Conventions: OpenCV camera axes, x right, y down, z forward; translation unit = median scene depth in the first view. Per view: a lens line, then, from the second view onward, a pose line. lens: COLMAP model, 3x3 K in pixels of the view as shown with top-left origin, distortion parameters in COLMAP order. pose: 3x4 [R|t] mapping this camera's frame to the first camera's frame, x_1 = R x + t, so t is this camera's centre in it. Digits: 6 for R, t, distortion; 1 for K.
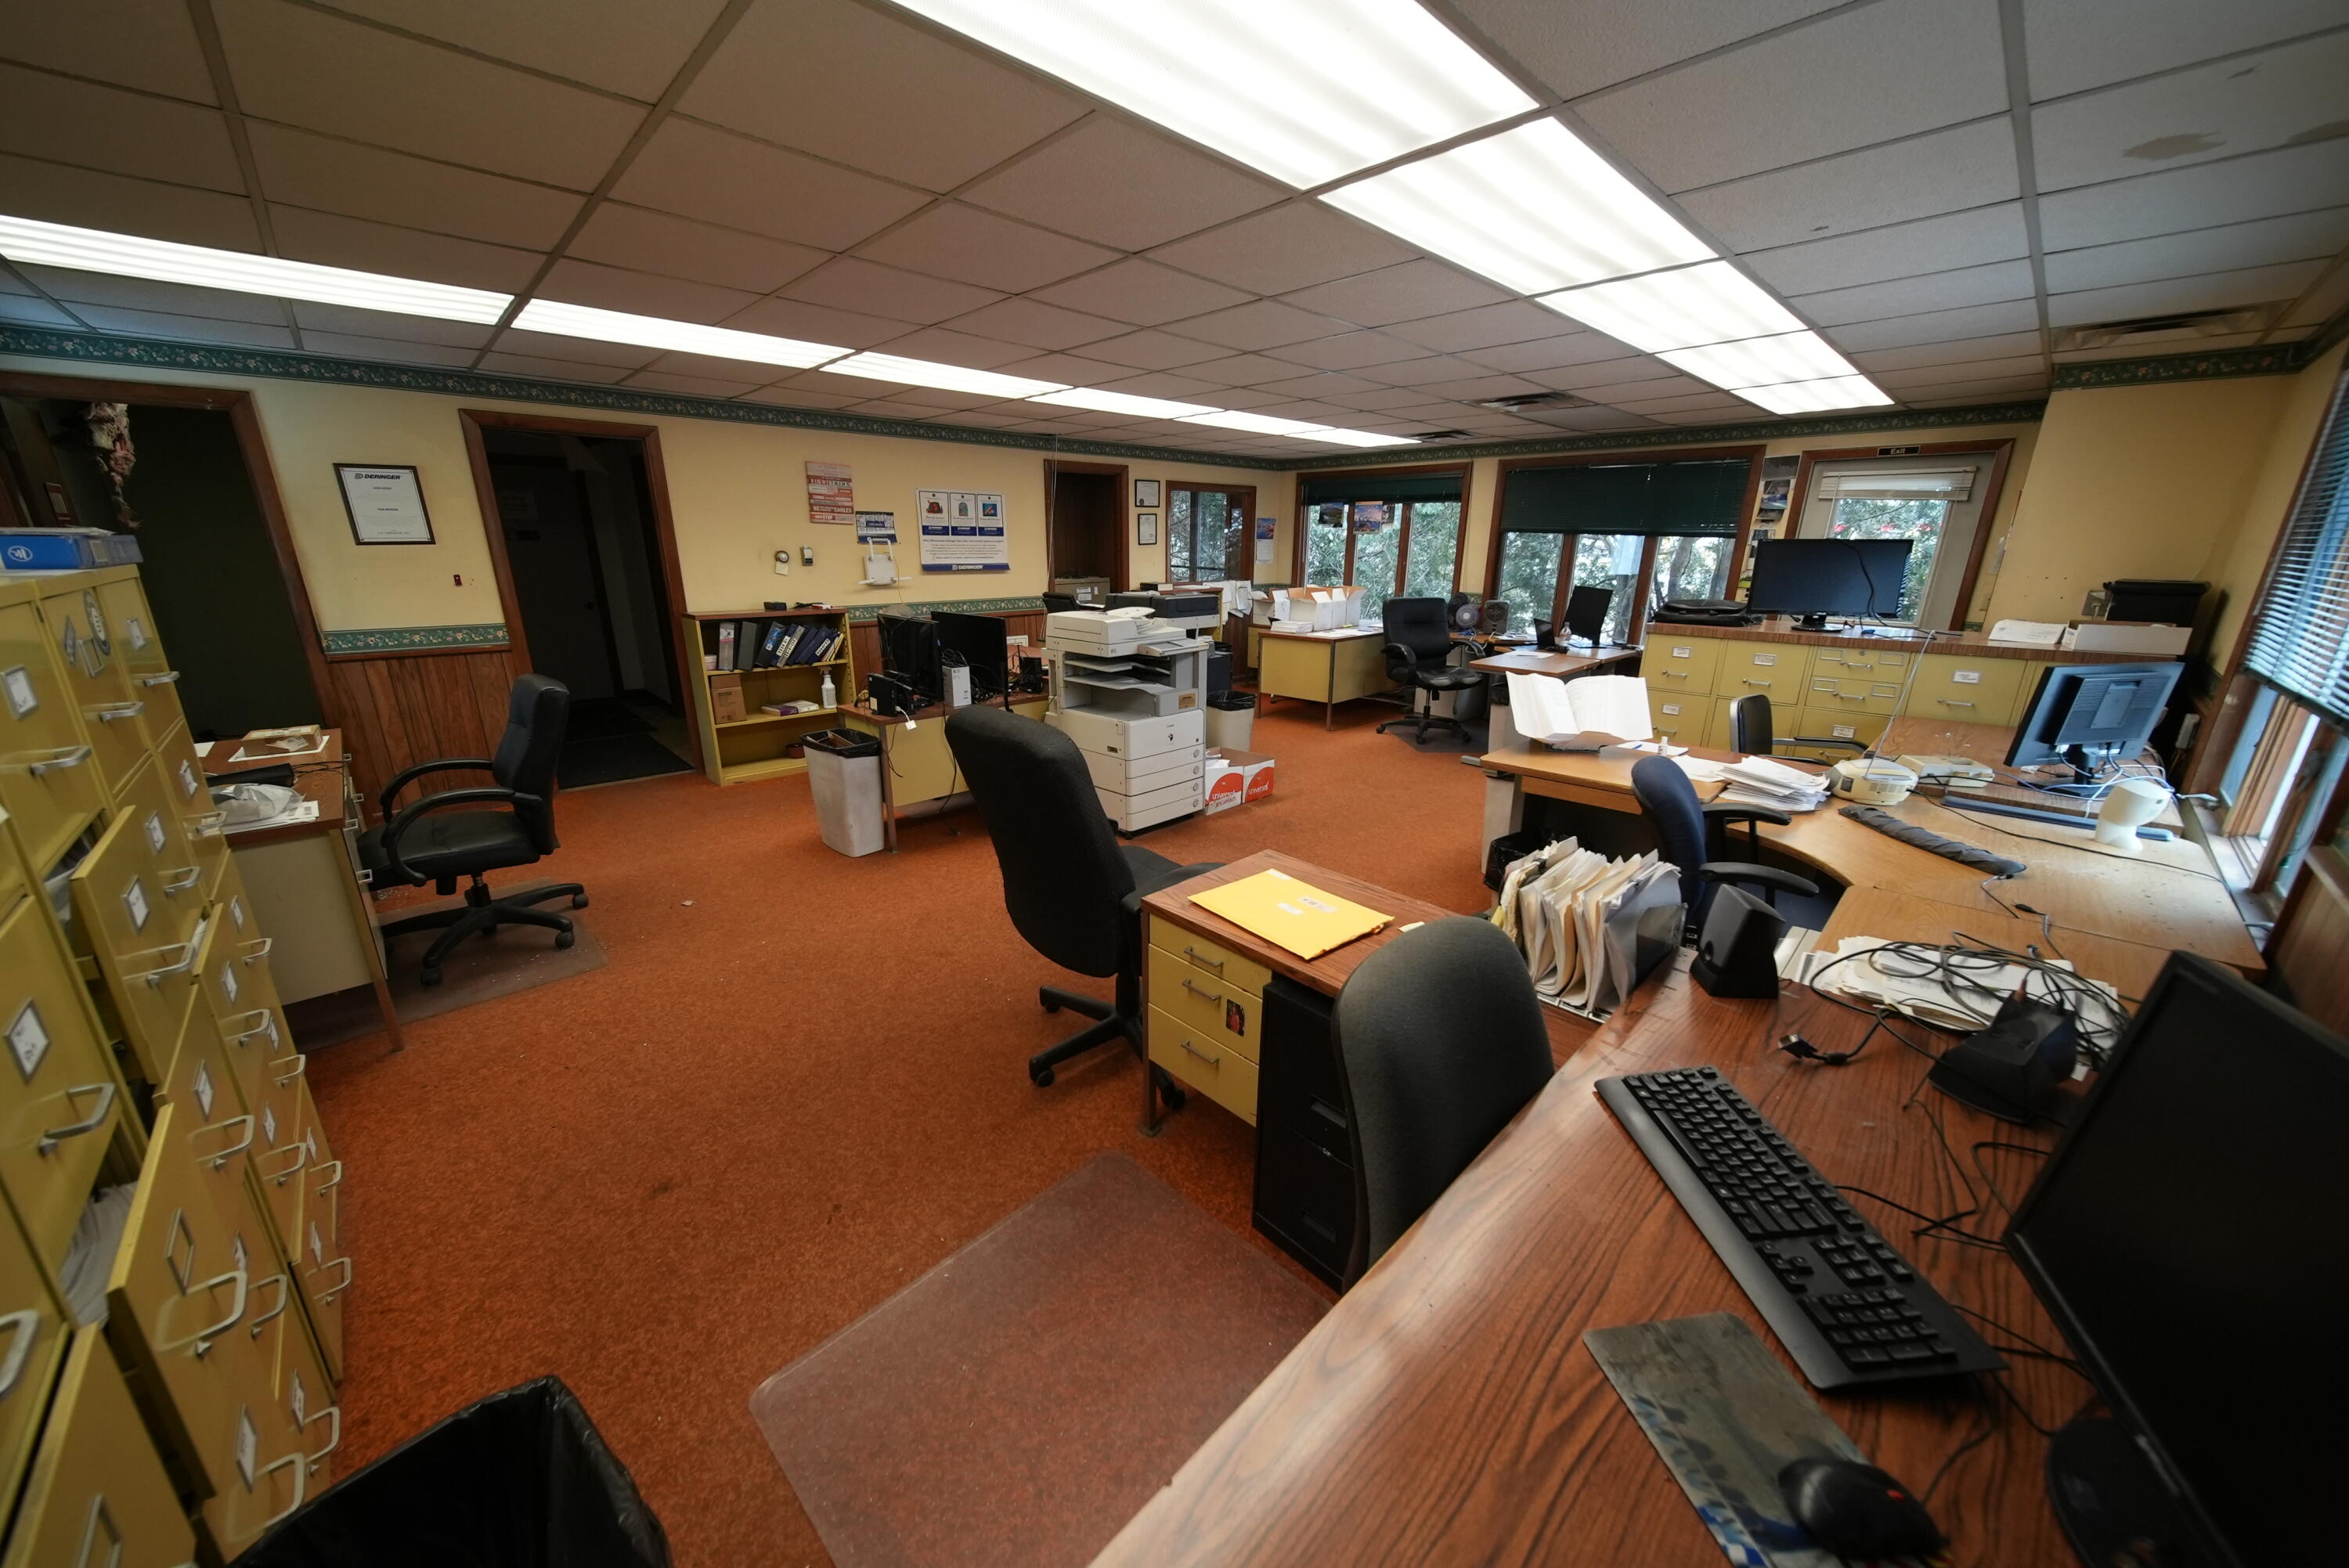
lens RADIAL K [[820.0, 0, 1169.6], [0, 820.0, 789.1], [0, 0, 1]] dist [0.000023, -0.001450]
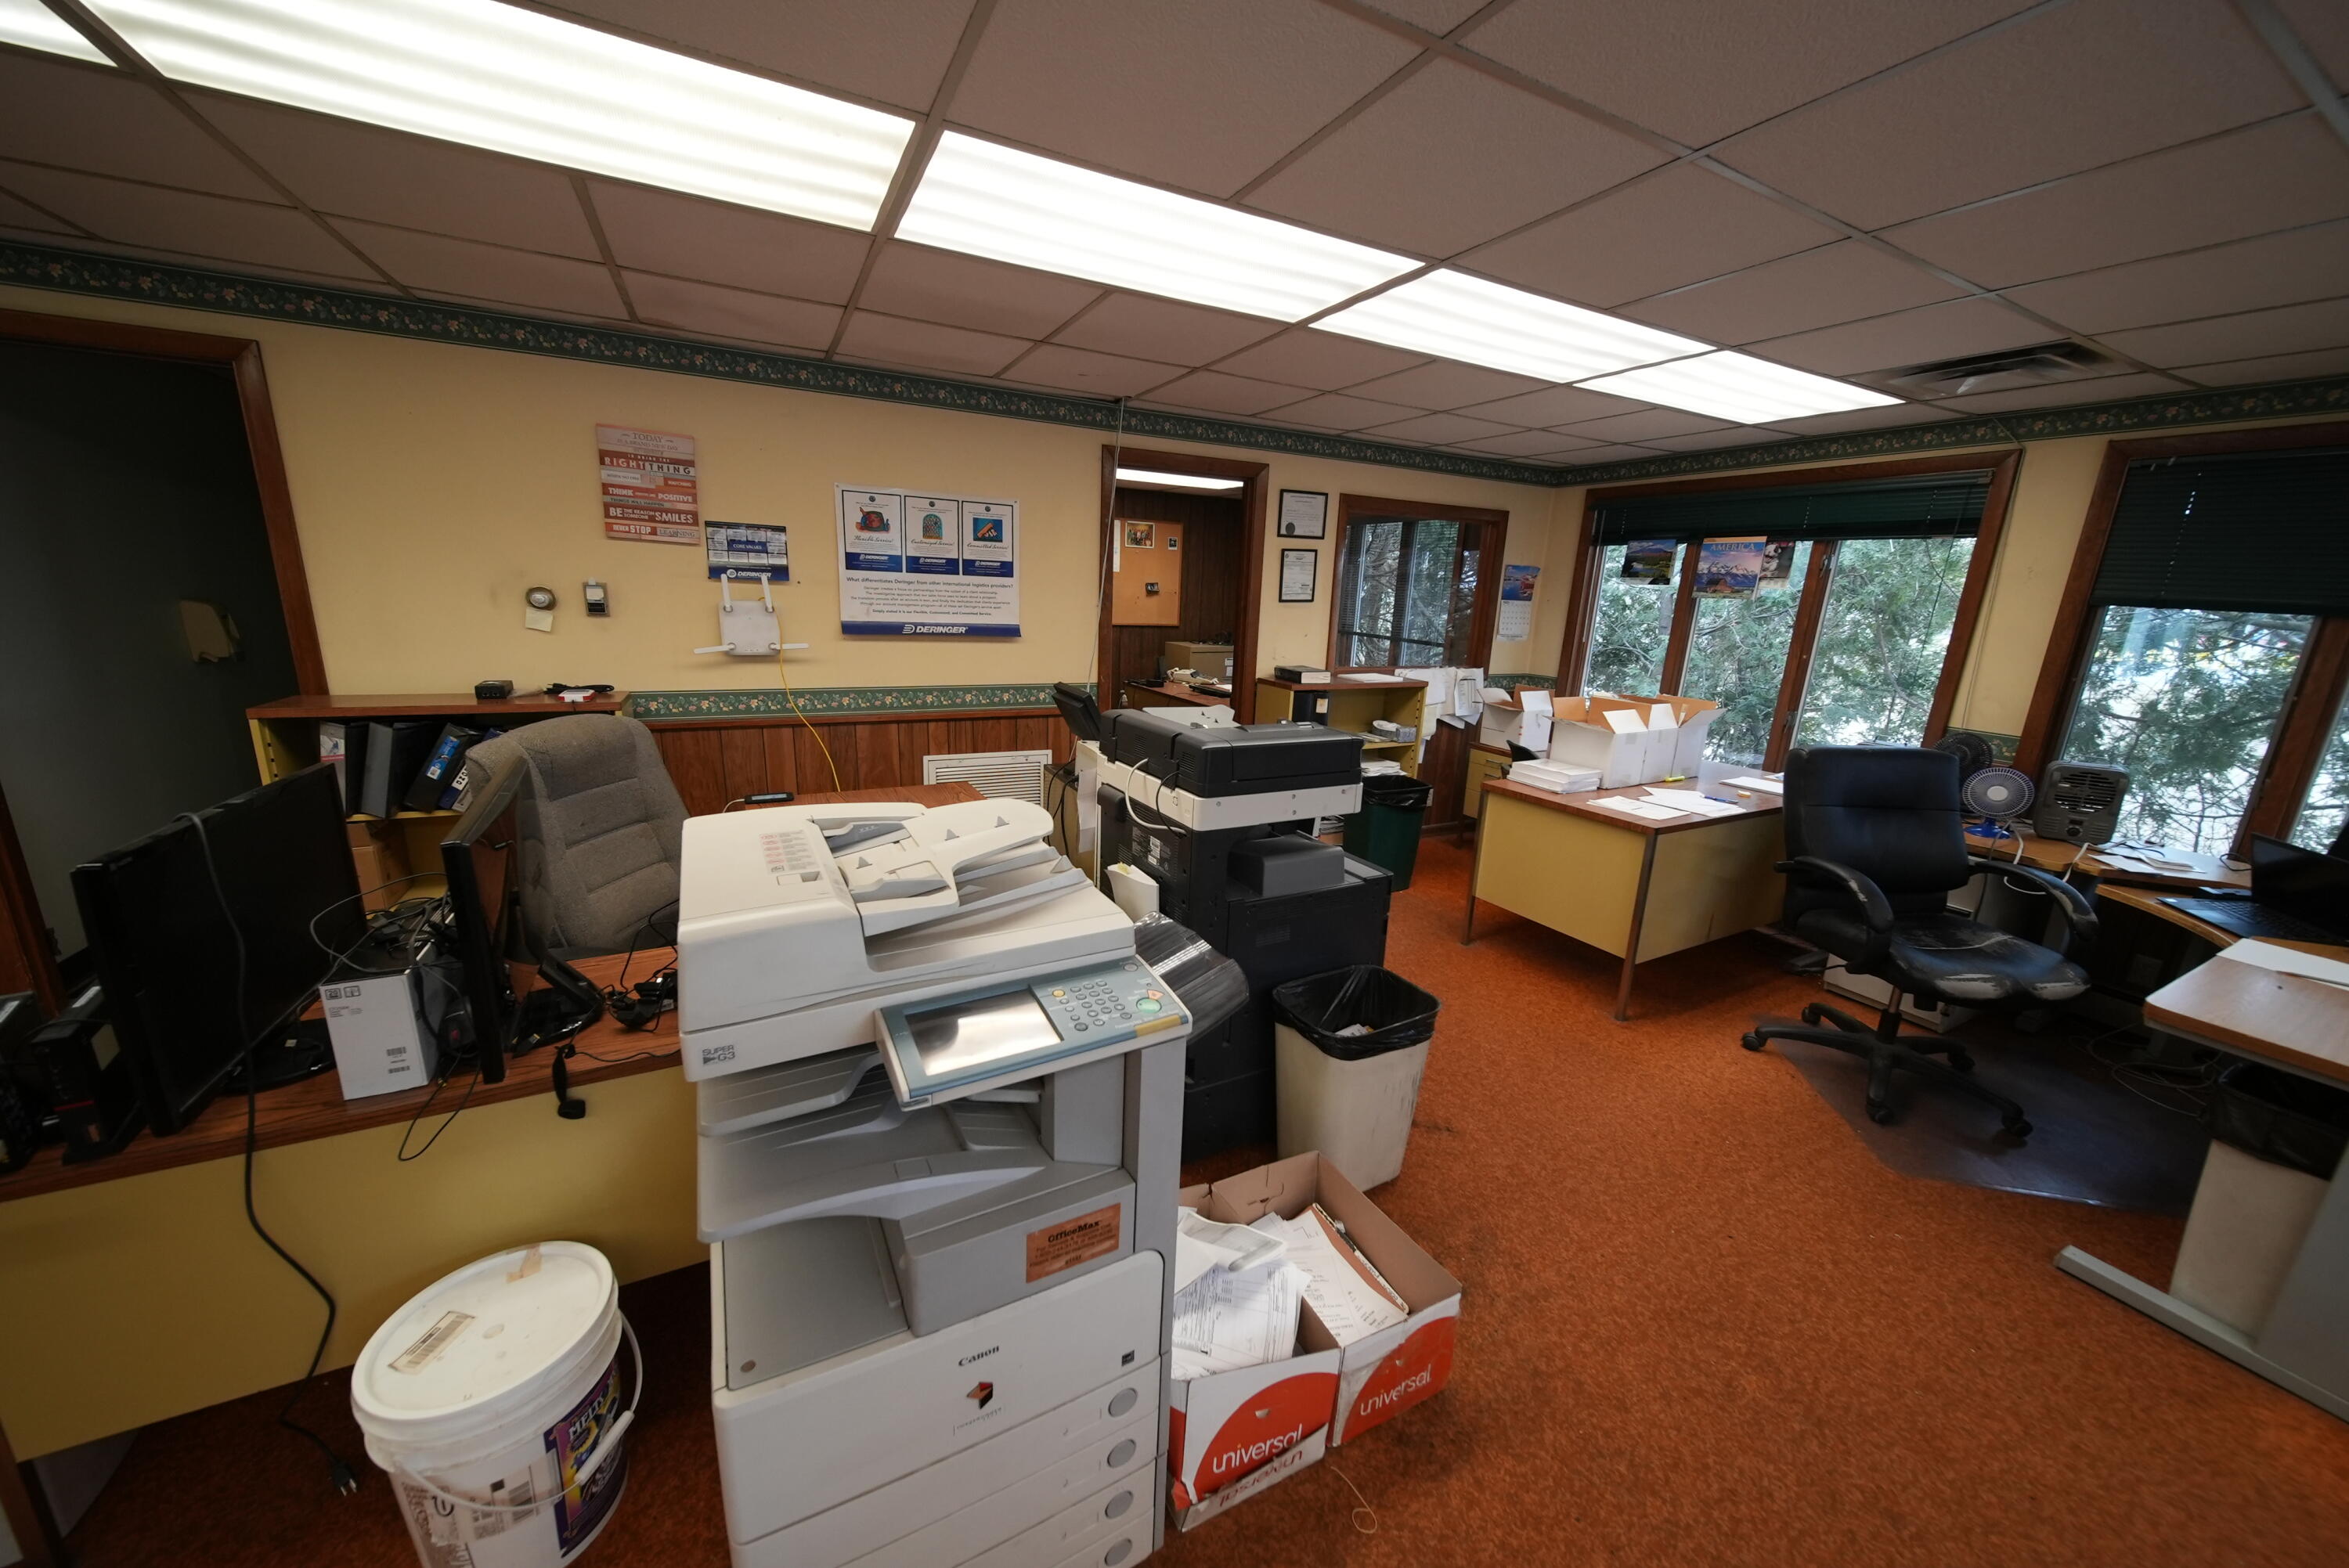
lens RADIAL K [[820.0, 0, 1167.0], [0, 820.0, 791.1], [0, 0, 1]] dist [0.000023, -0.001450]
pose [[0.957552, 0.099708, -0.270465, 0.063496], [-0.115403, 0.992400, -0.042718, -0.148552], [0.264151, 0.072117, 0.961781, 0.489149]]
